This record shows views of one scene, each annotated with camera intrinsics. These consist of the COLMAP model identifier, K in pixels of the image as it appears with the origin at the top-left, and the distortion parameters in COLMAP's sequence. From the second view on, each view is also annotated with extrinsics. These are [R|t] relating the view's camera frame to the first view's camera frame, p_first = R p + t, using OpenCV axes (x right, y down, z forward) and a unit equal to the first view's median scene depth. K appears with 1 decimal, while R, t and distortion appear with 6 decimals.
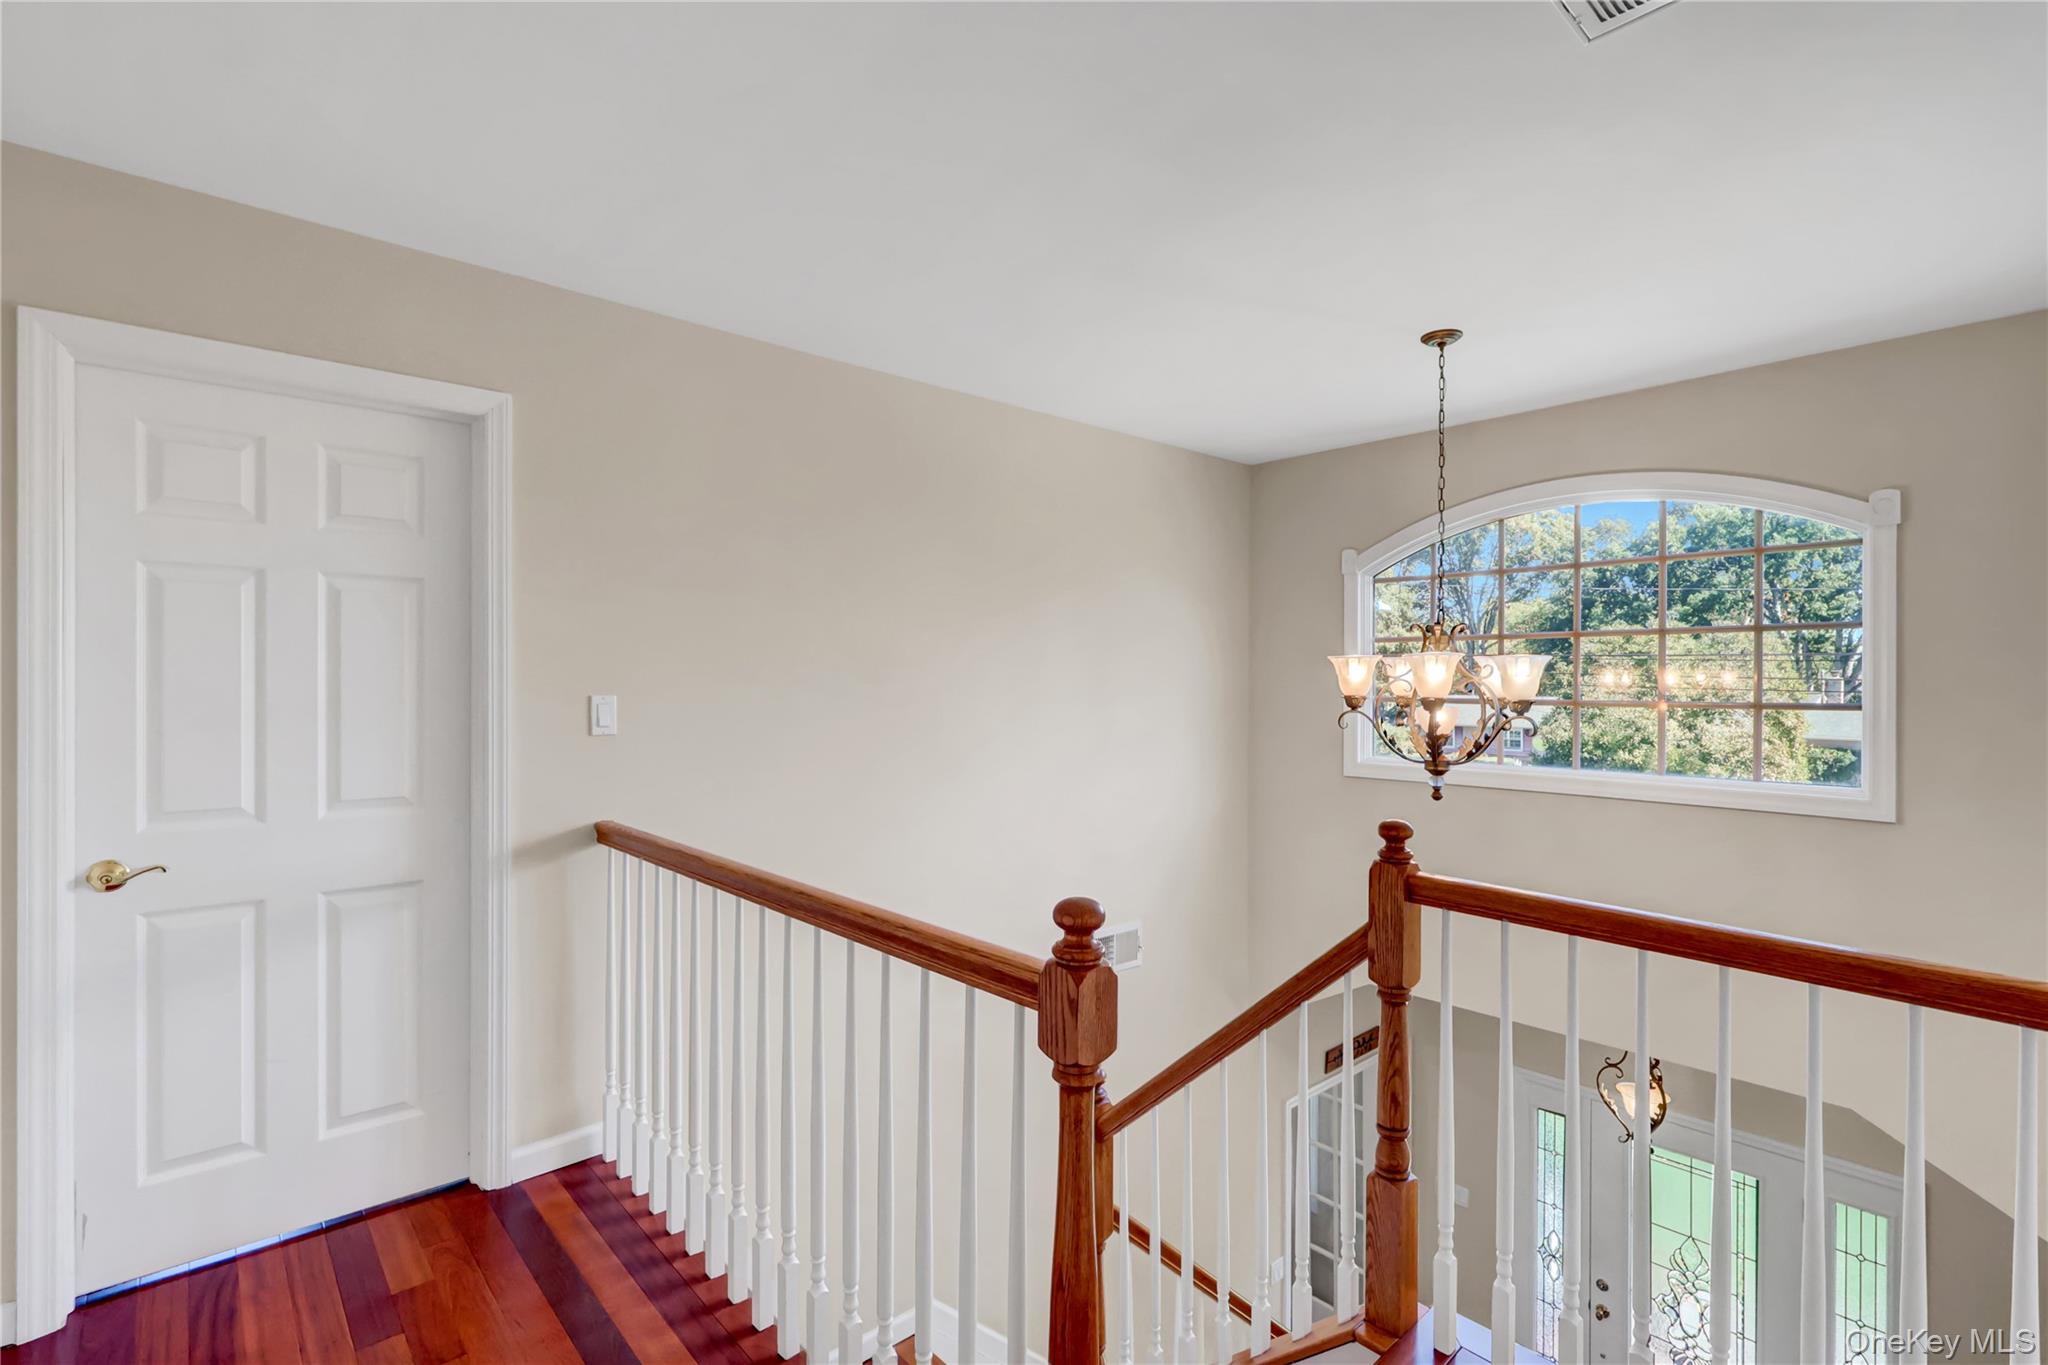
lens RADIAL K [[939.9, 0, 1010.7], [0, 939.9, 672.6], [0, 0, 1]] dist [0.003139, 0.000605]
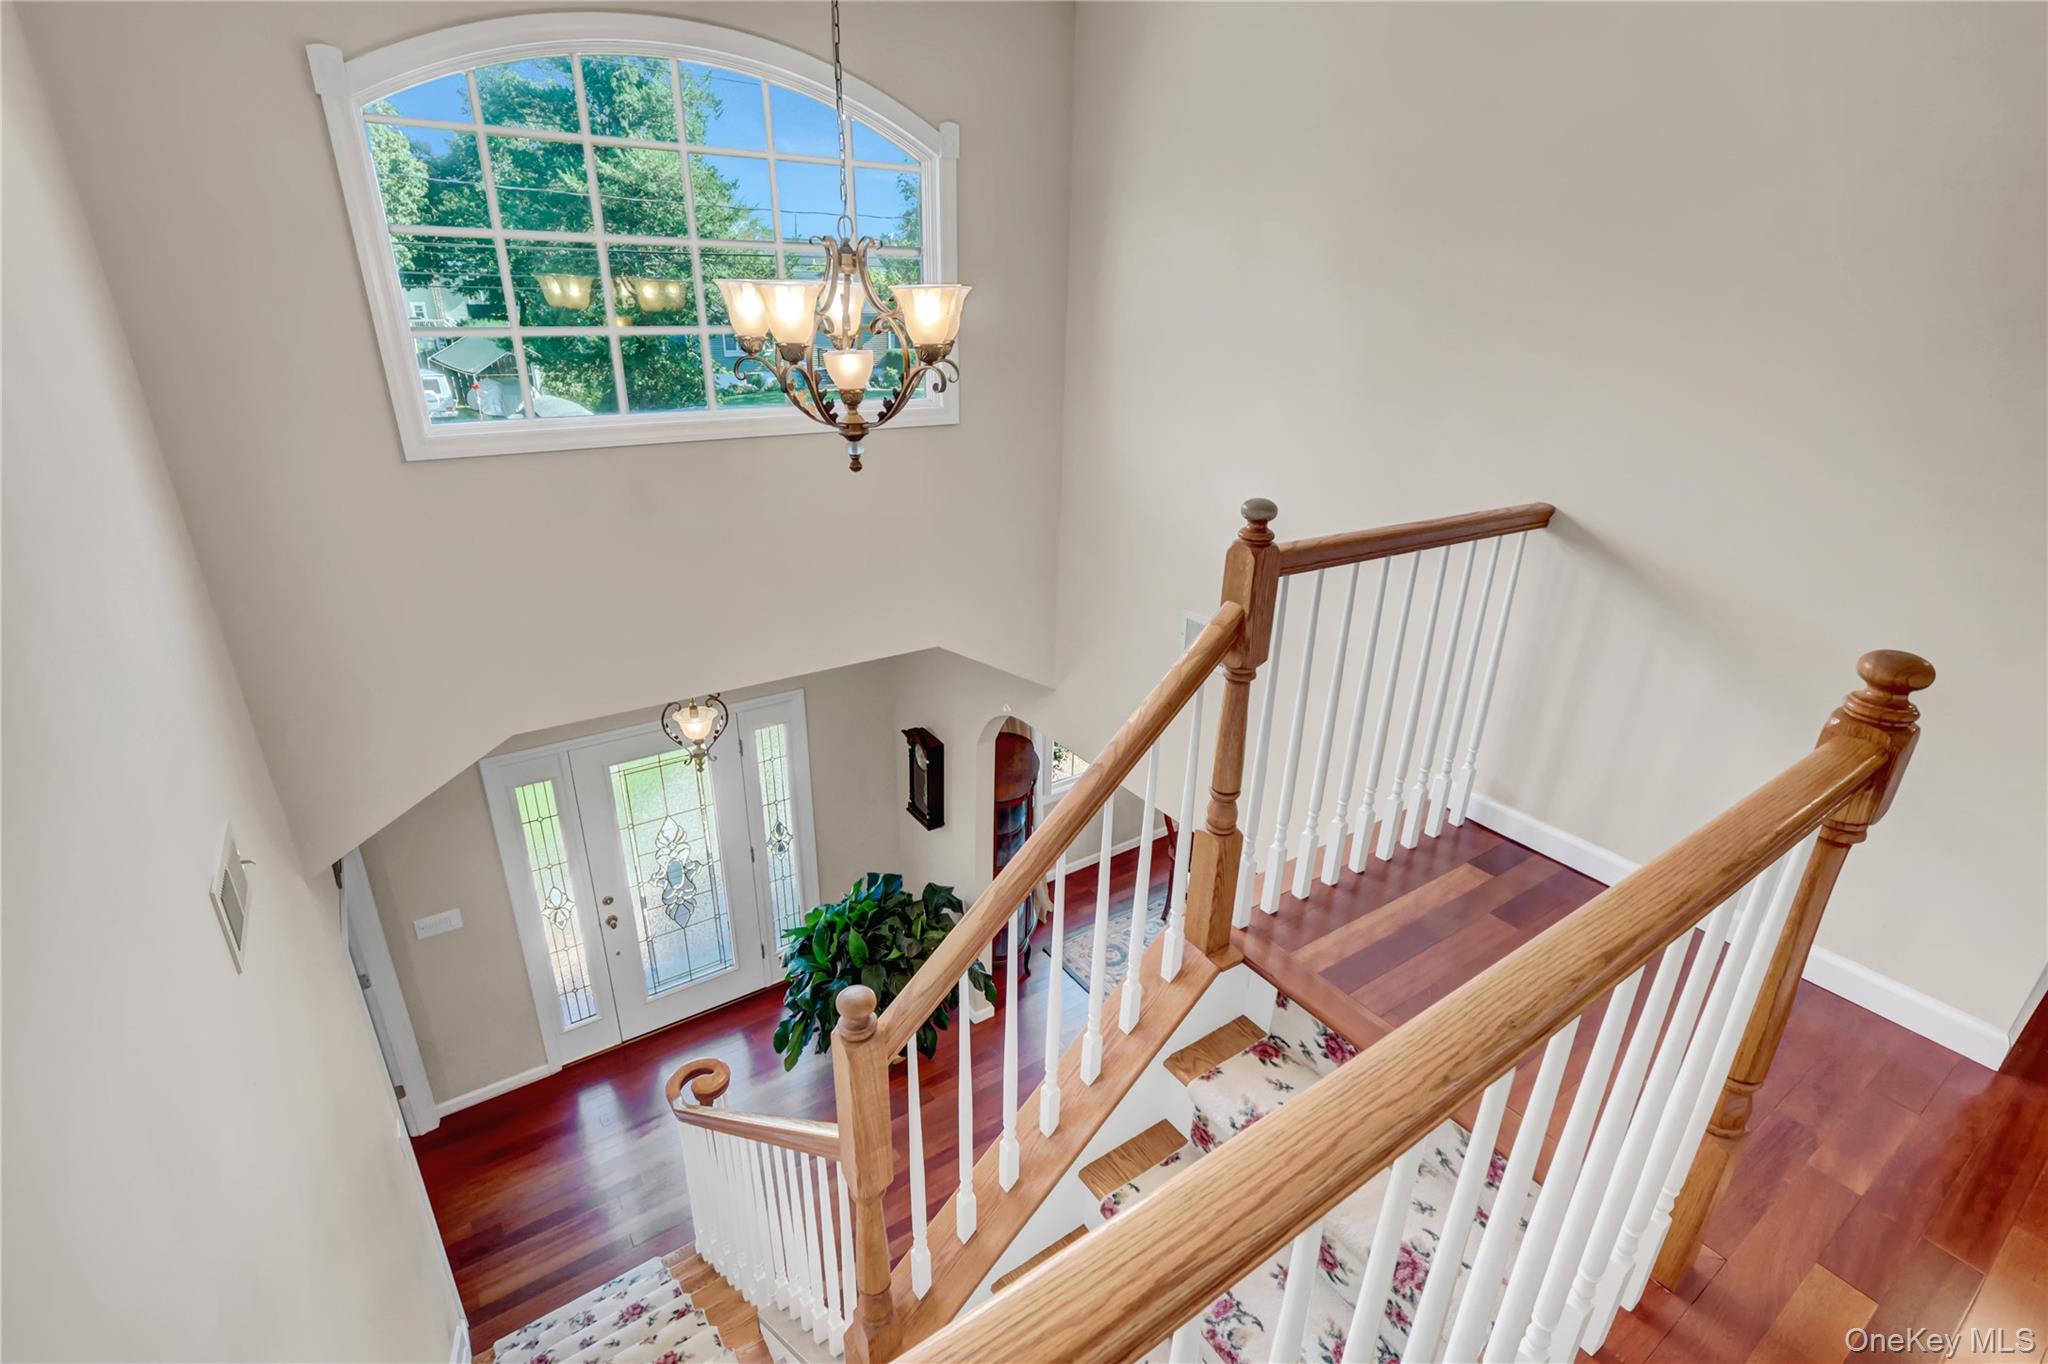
lens RADIAL K [[939.9, 0, 1008.4], [0, 939.9, 686.3], [0, 0, 1]] dist [0.003139, 0.000605]
pose [[0.122492, -0.388922, 0.913091, -0.366553], [-0.019892, 0.918872, 0.394053, -0.019705], [-0.992270, -0.066432, 0.104818, 0.792768]]
